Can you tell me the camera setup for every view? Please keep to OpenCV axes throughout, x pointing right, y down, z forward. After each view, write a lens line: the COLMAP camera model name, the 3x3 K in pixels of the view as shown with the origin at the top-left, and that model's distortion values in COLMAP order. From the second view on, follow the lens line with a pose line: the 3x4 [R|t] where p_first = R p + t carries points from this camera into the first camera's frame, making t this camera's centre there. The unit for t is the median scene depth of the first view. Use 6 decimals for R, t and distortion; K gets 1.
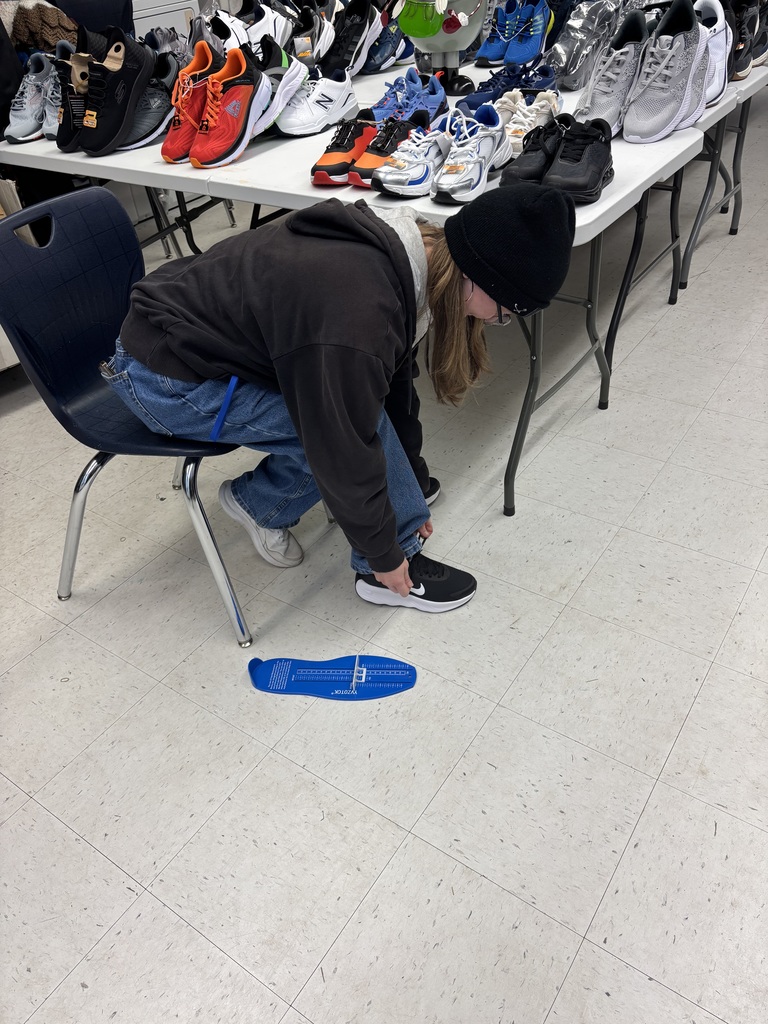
lens RADIAL K [[774.7, 0, 384.0], [0, 774.7, 512.0], [0, 0, 1]] dist [0.003846, 0.009231]
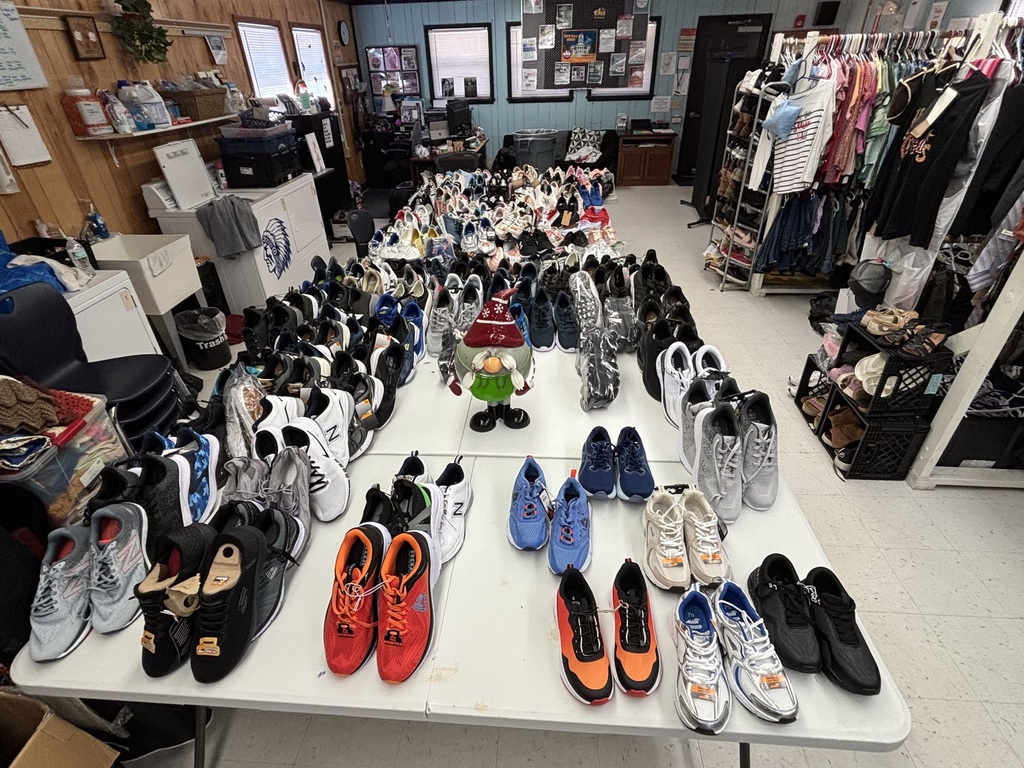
lens RADIAL K [[520.0, 0, 512.0], [0, 520.0, 384.0], [0, 0, 1]] dist [0.027802, 0.000222]
pose [[0.864285, -0.249309, 0.436872, -0.279569], [0.312046, 0.946946, -0.076943, -0.626156], [-0.394511, 0.202825, 0.896227, 0.336656]]
